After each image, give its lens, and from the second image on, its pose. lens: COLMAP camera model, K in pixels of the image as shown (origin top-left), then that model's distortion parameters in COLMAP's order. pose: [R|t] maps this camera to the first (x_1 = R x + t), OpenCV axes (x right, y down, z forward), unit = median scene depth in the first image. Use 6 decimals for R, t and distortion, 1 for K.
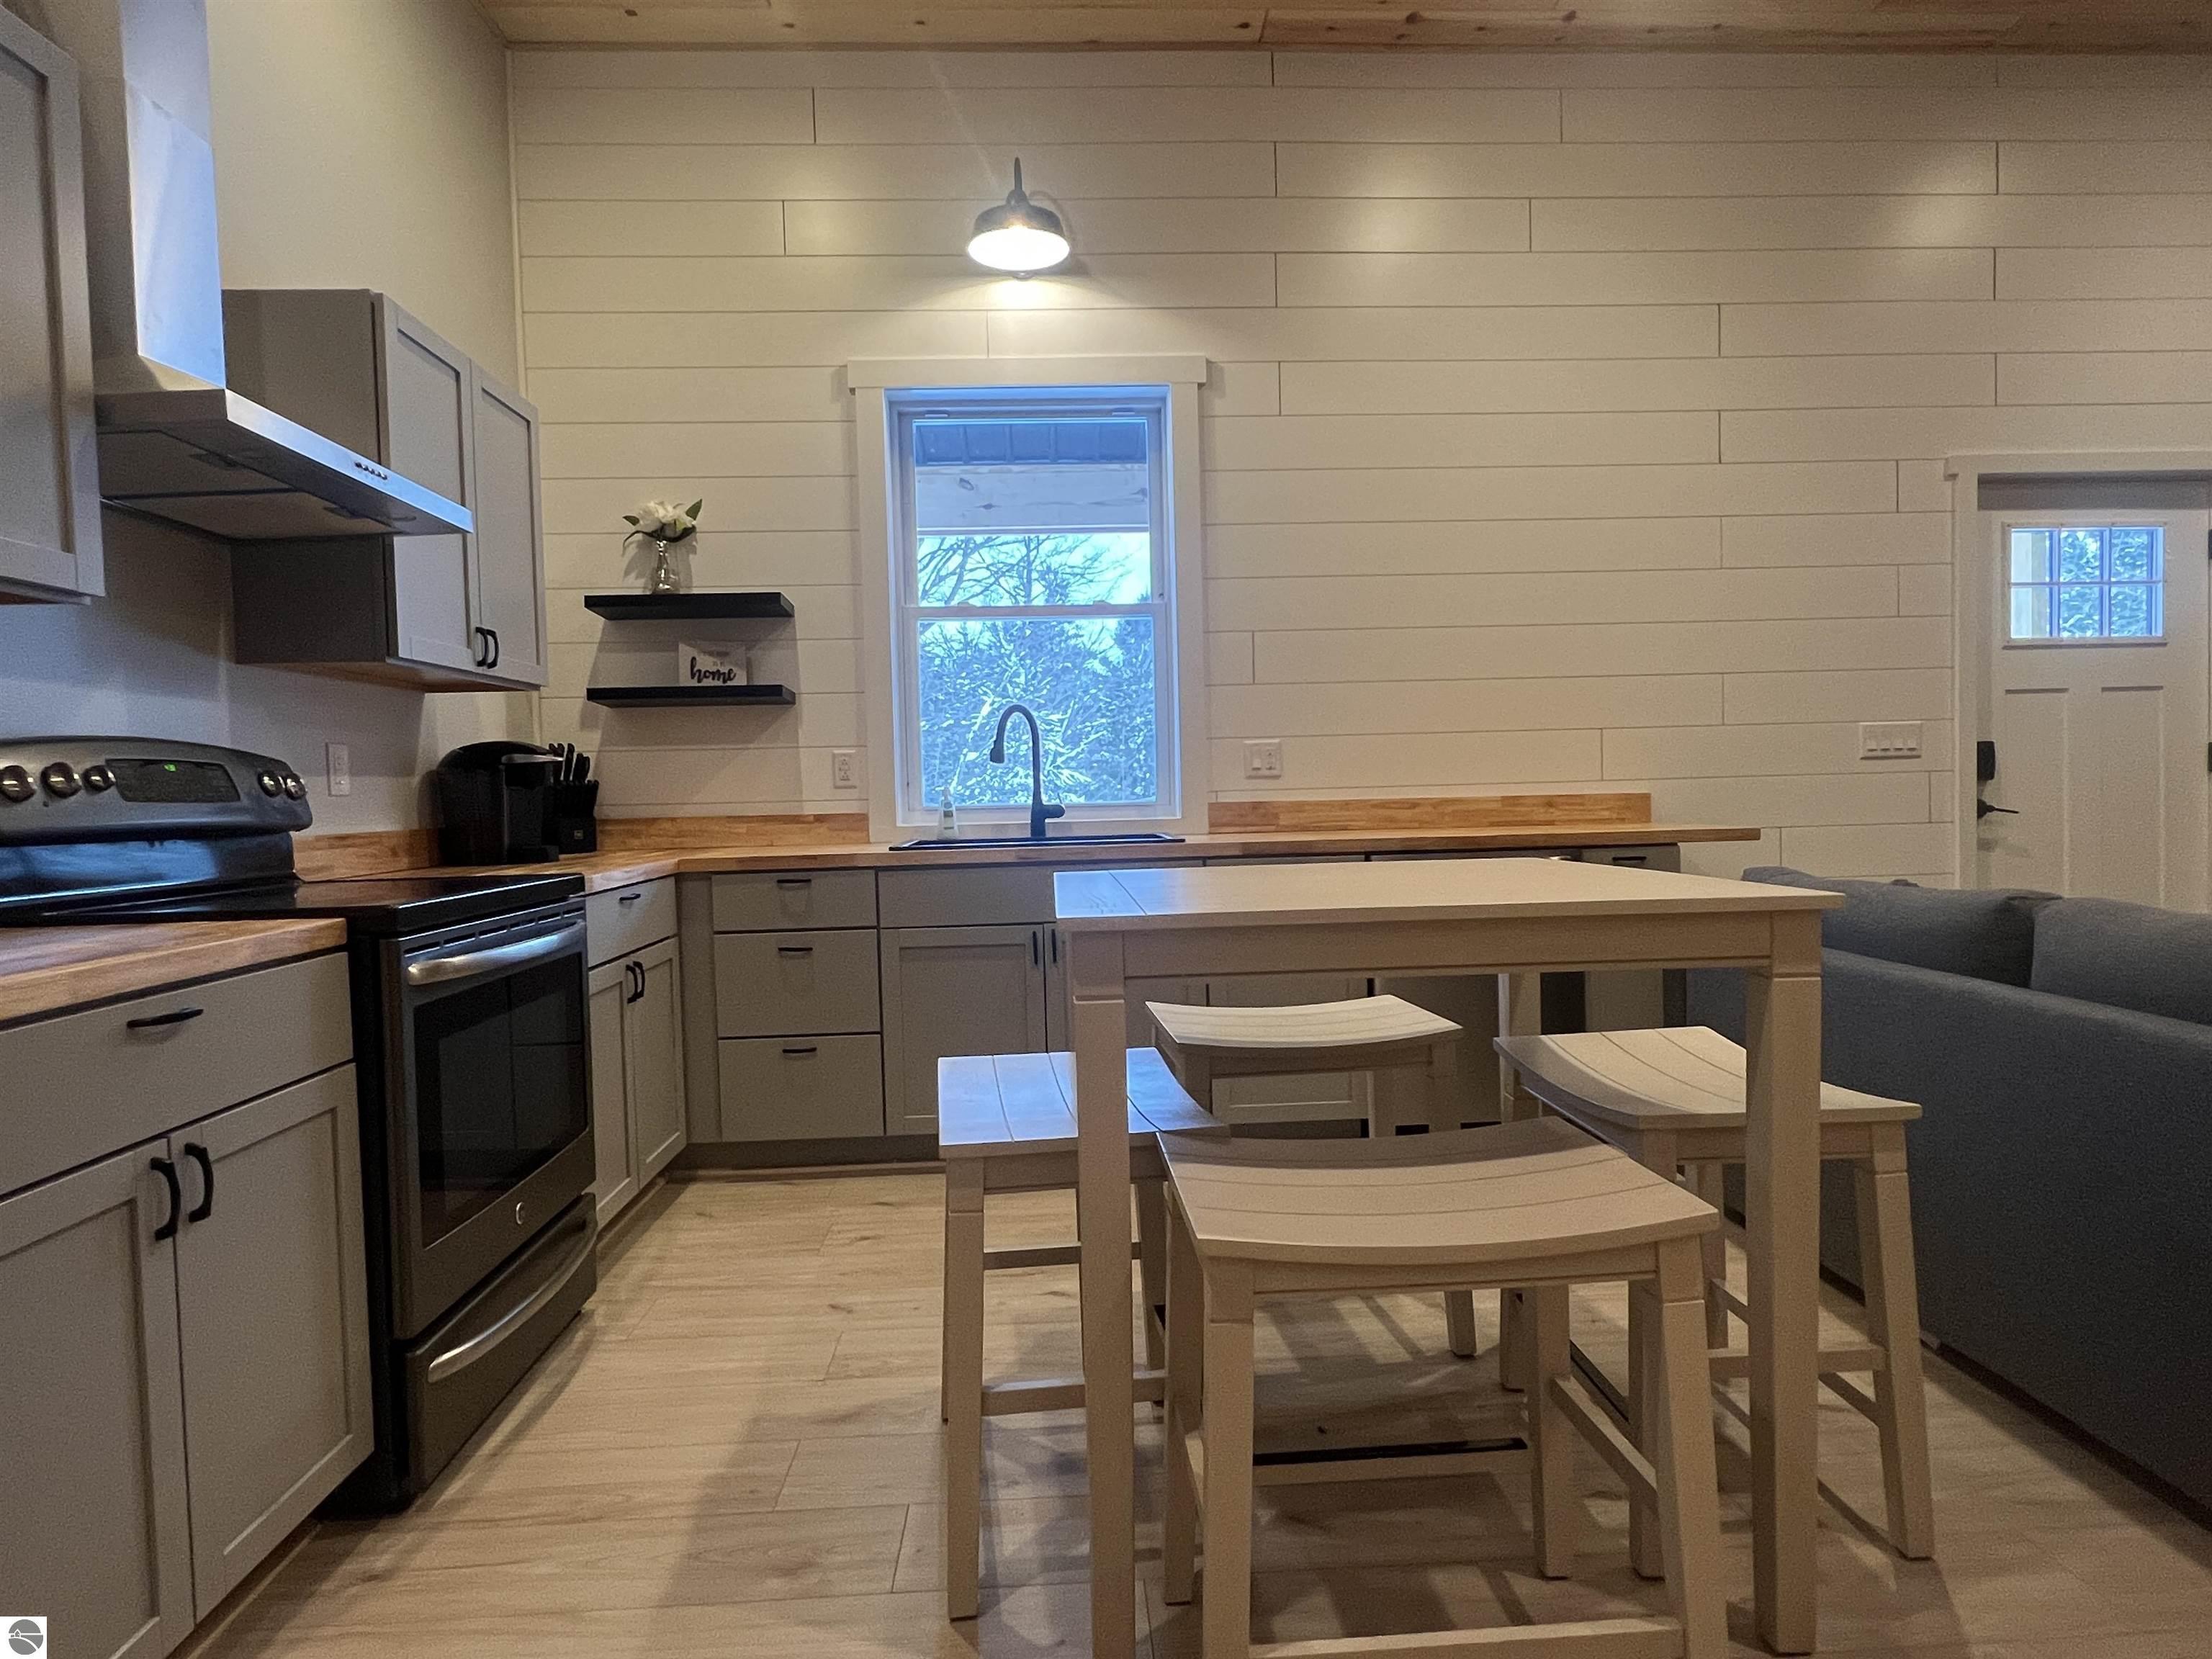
lens RADIAL K [[1206.9, 0, 1098.2], [0, 1206.9, 829.8], [0, 0, 1]] dist [0.018961, -0.026253]
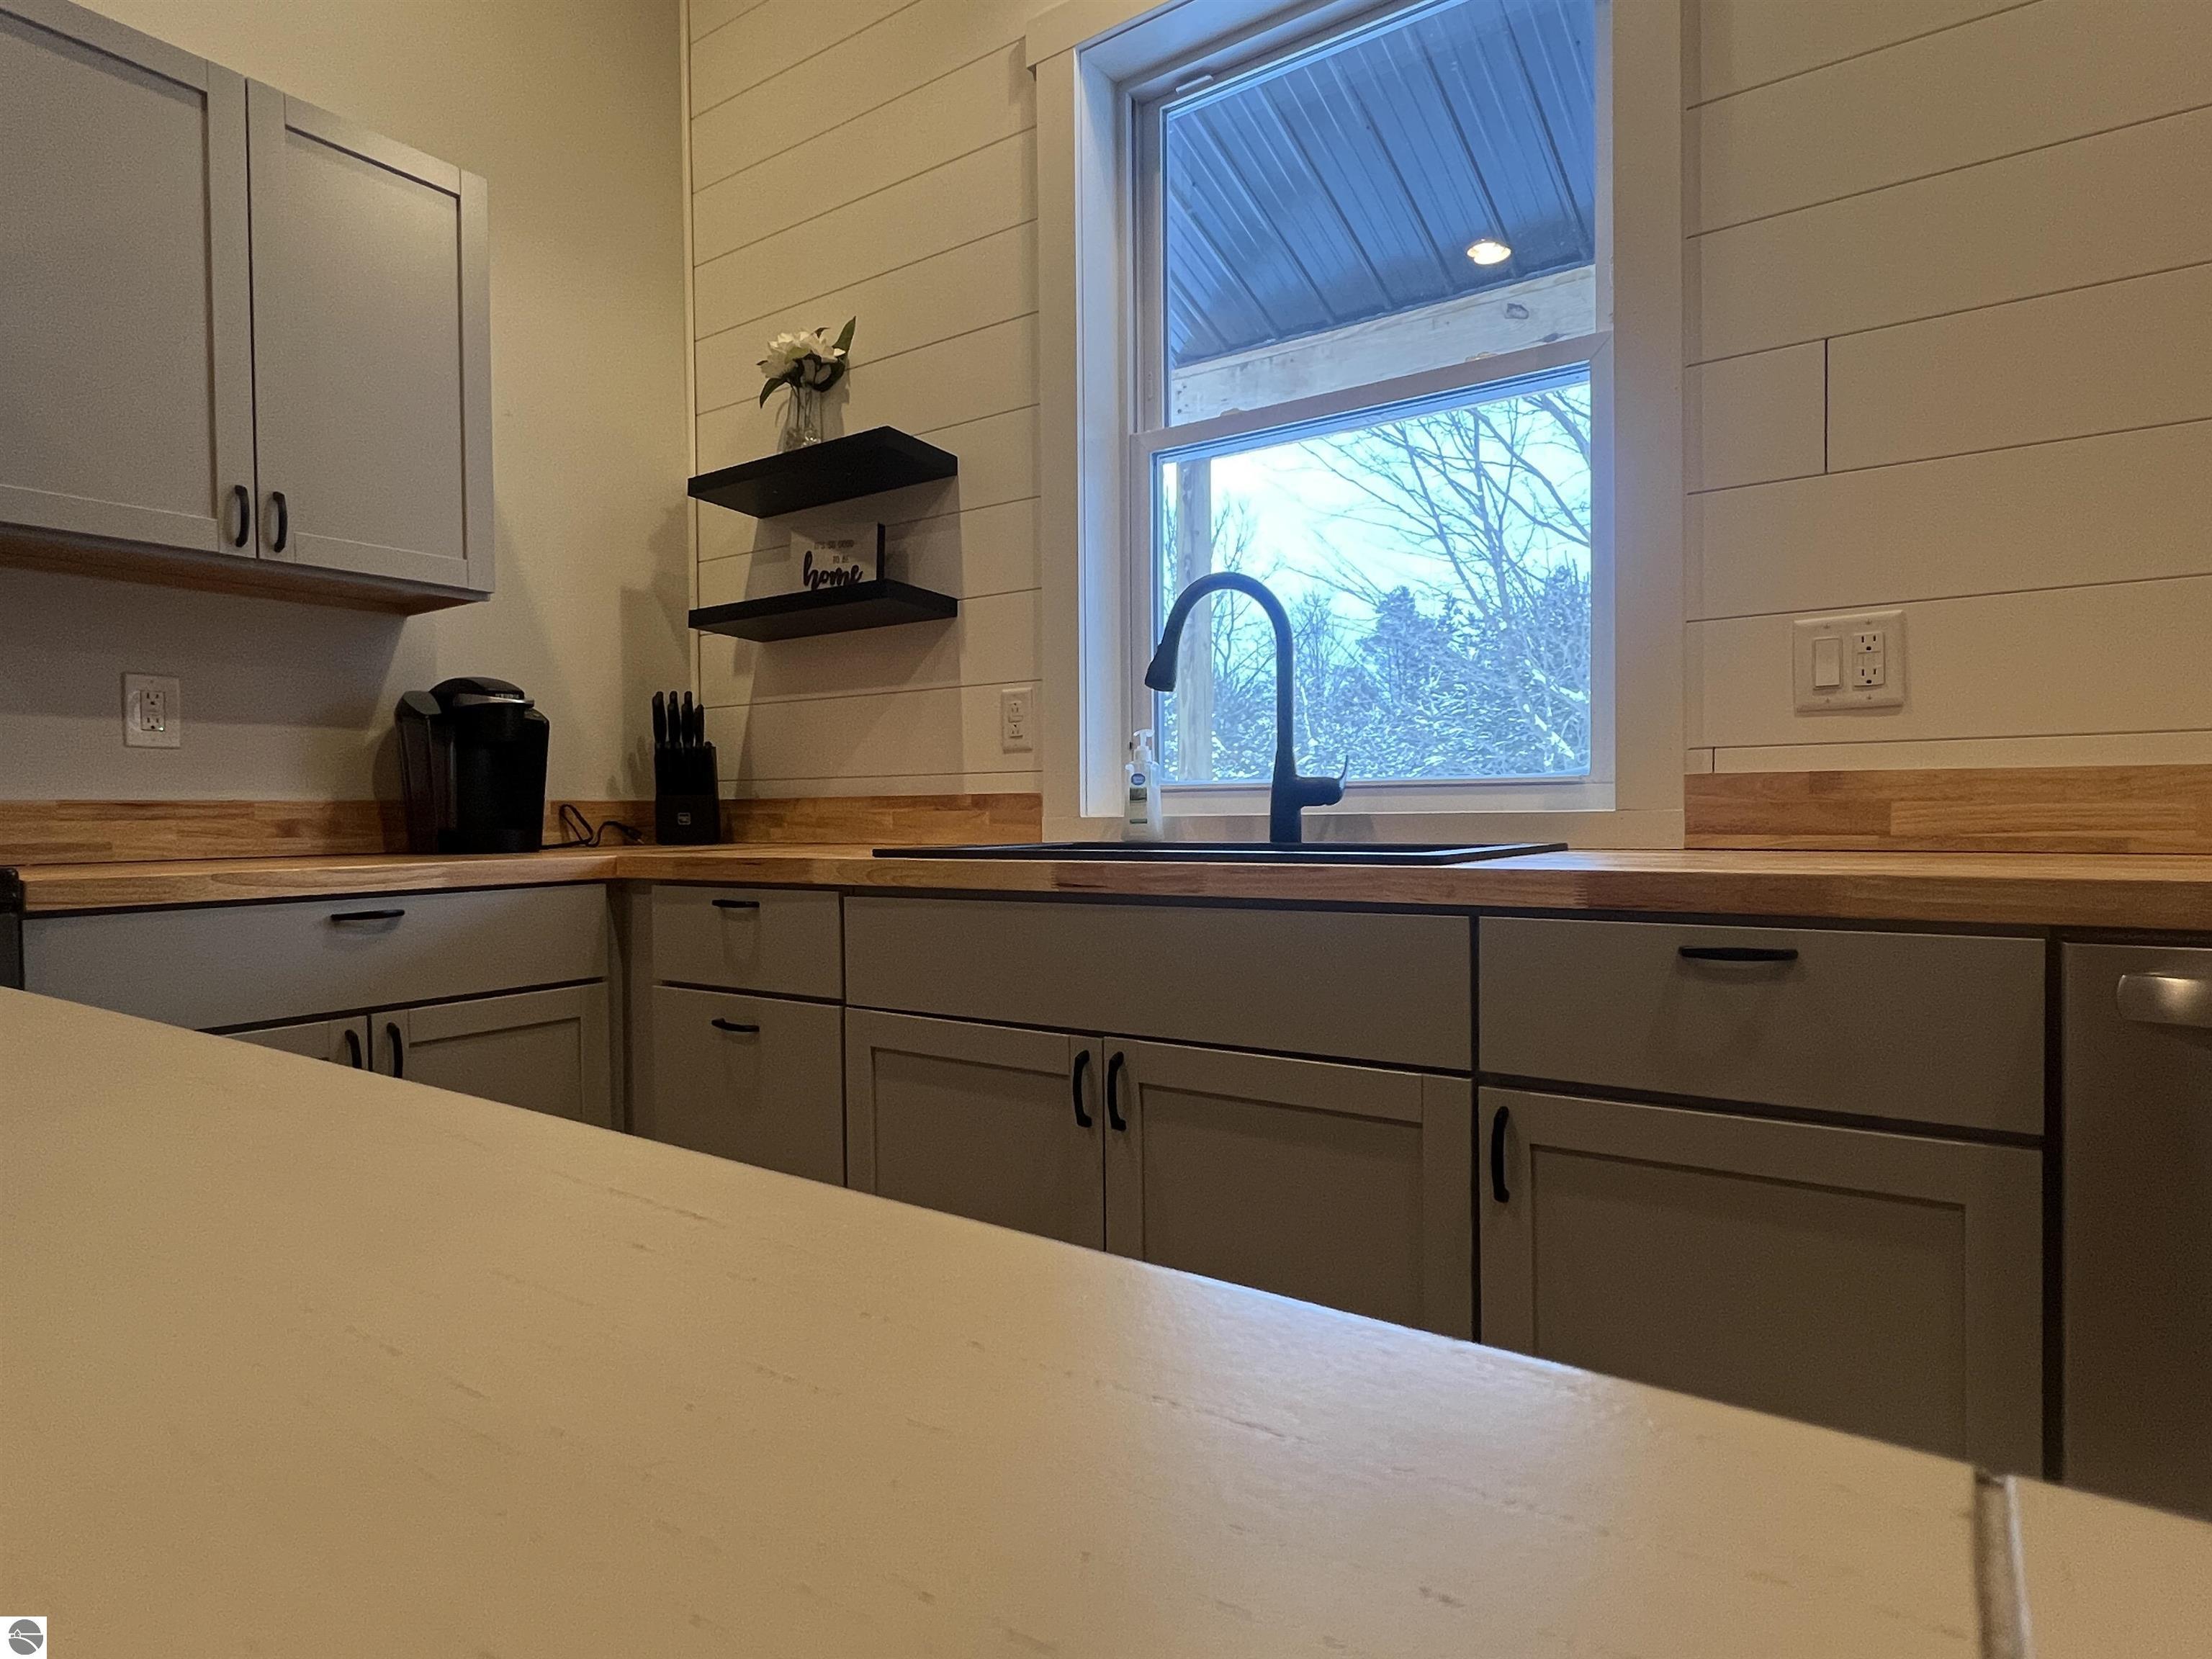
lens RADIAL K [[1206.9, 0, 1098.2], [0, 1206.9, 829.8], [0, 0, 1]] dist [0.018961, -0.026253]
pose [[0.795605, 0.025339, -0.605285, 0.186769], [-0.031104, 0.999516, 0.000960, 0.002365], [0.605016, 0.018063, 0.796008, 0.560592]]
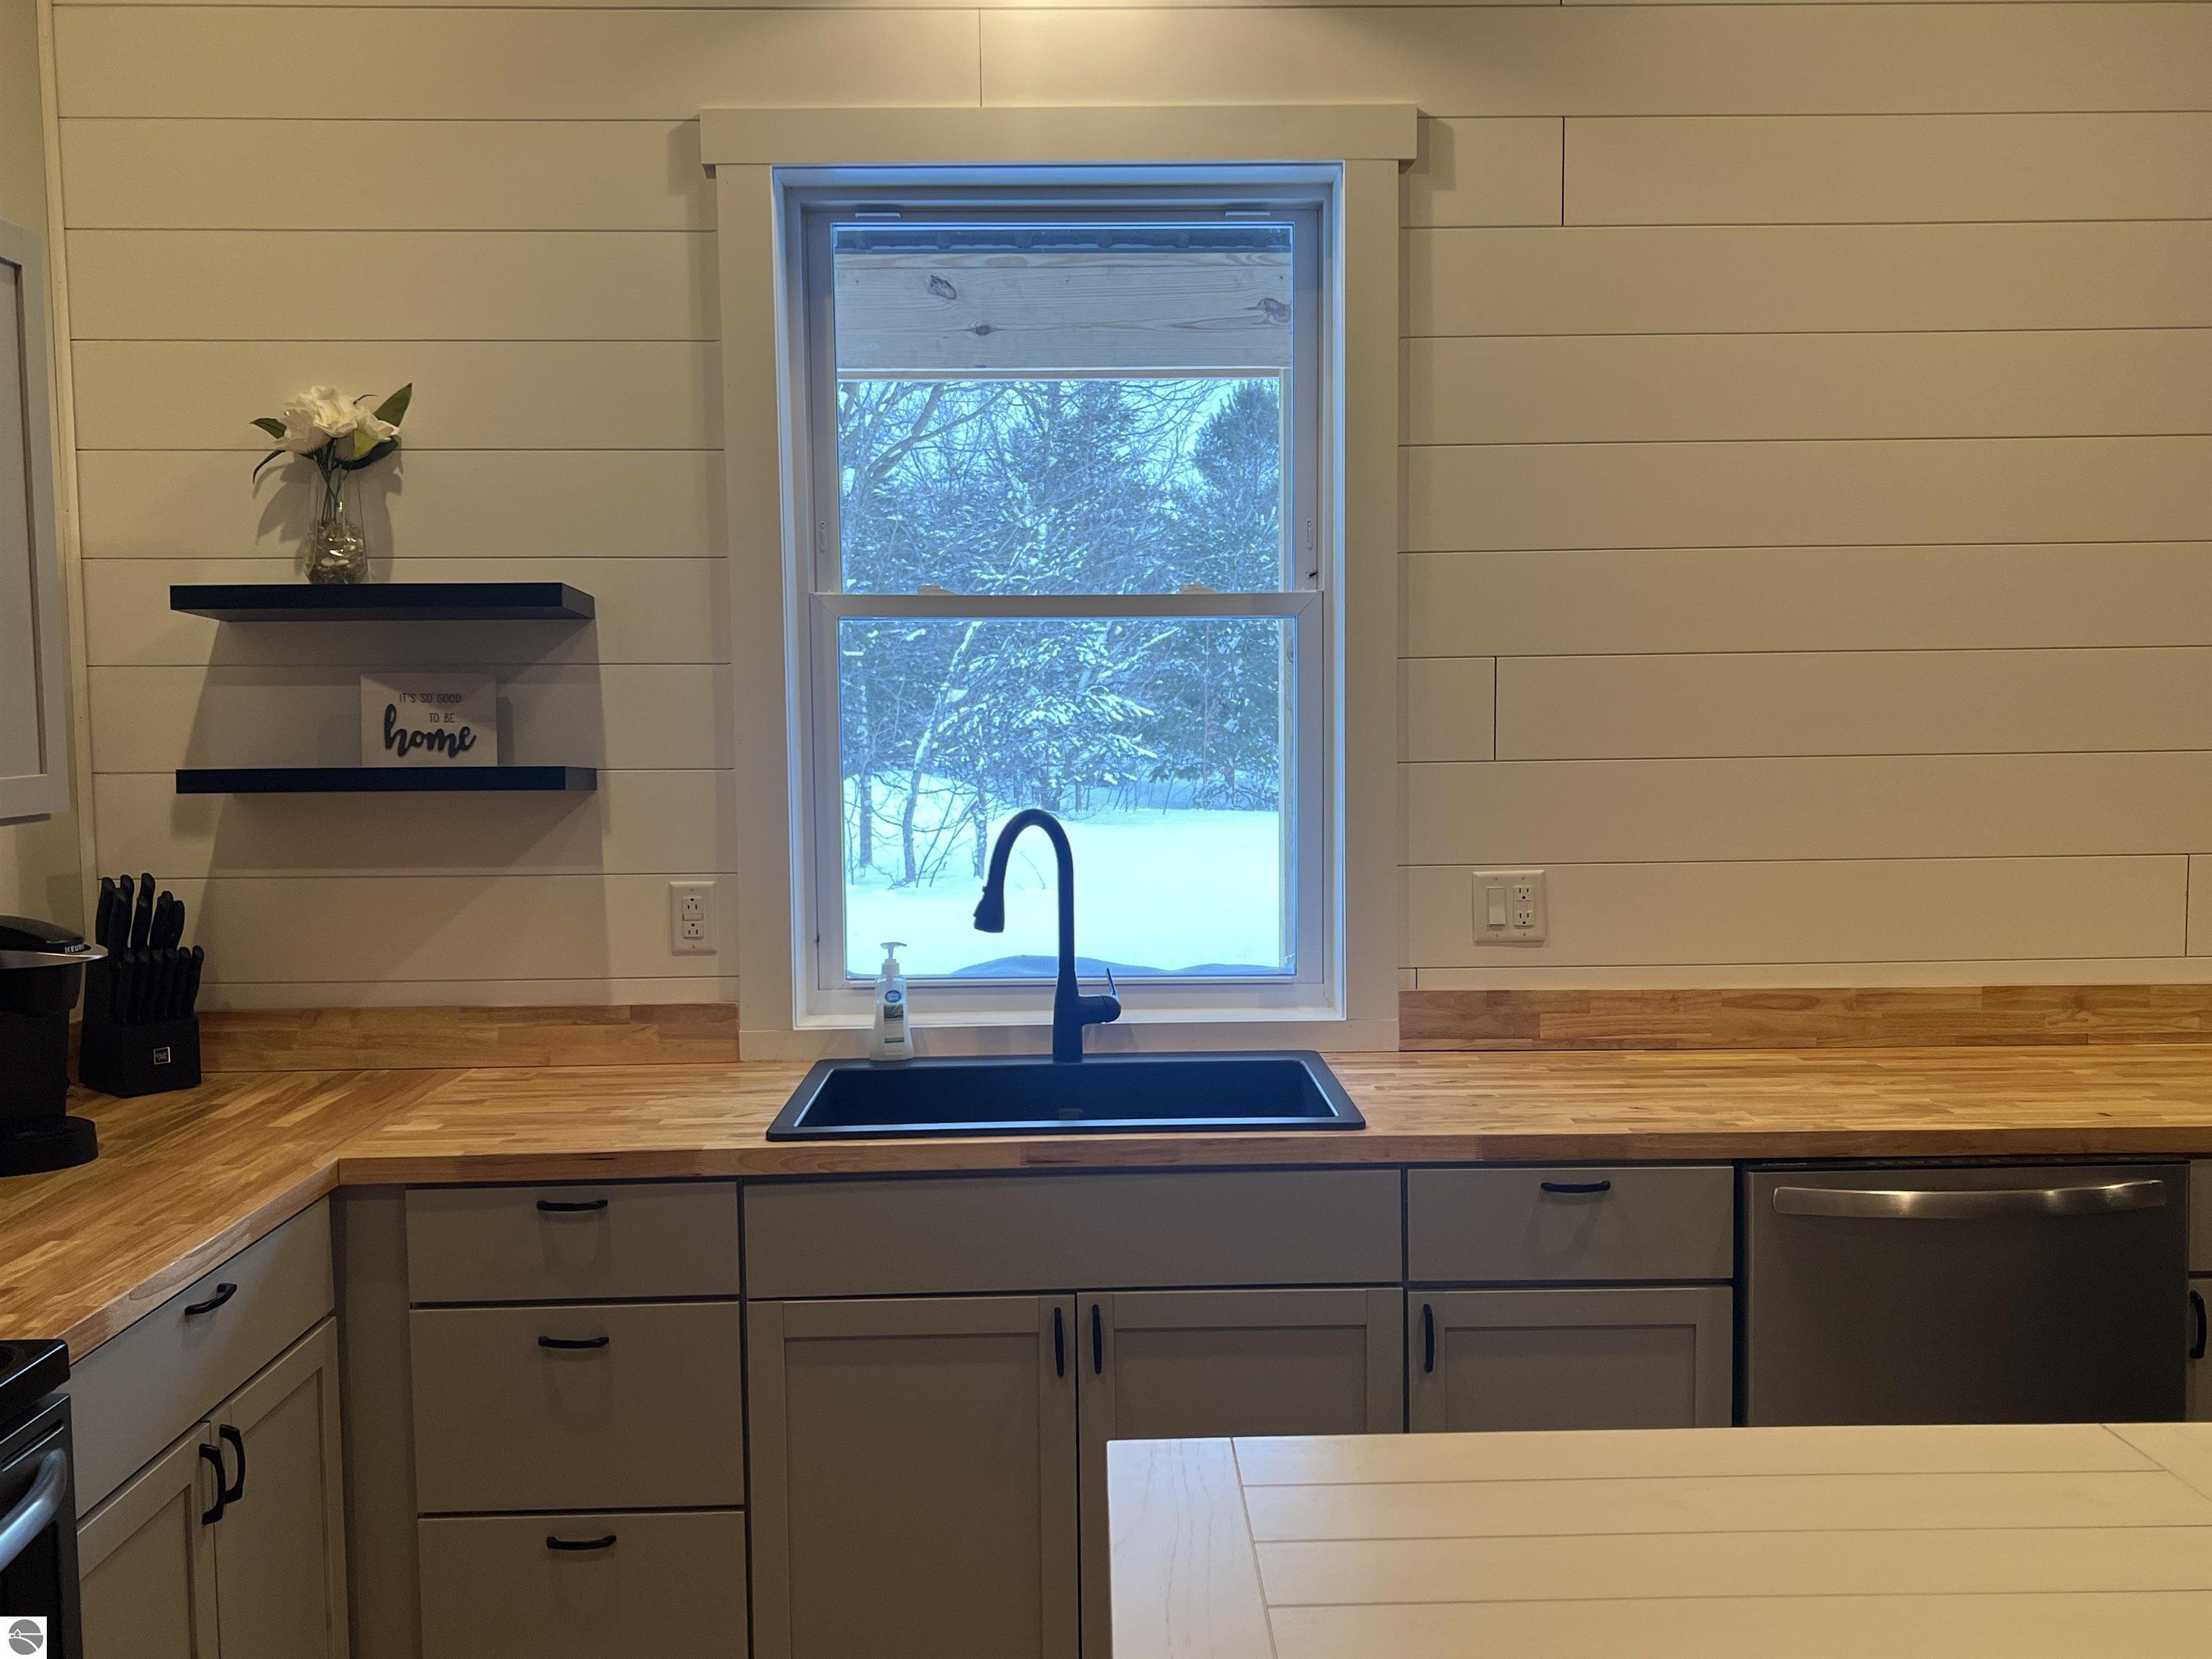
lens RADIAL K [[1934.5, 0, 1123.2], [0, 1934.5, 830.4], [0, 0, 1]] dist [0.144805, -0.329927]
pose [[0.999701, 0.015460, -0.018955, -0.012117], [-0.014767, 0.999237, 0.036164, -0.121476], [0.019500, -0.035873, 0.999166, 0.180717]]
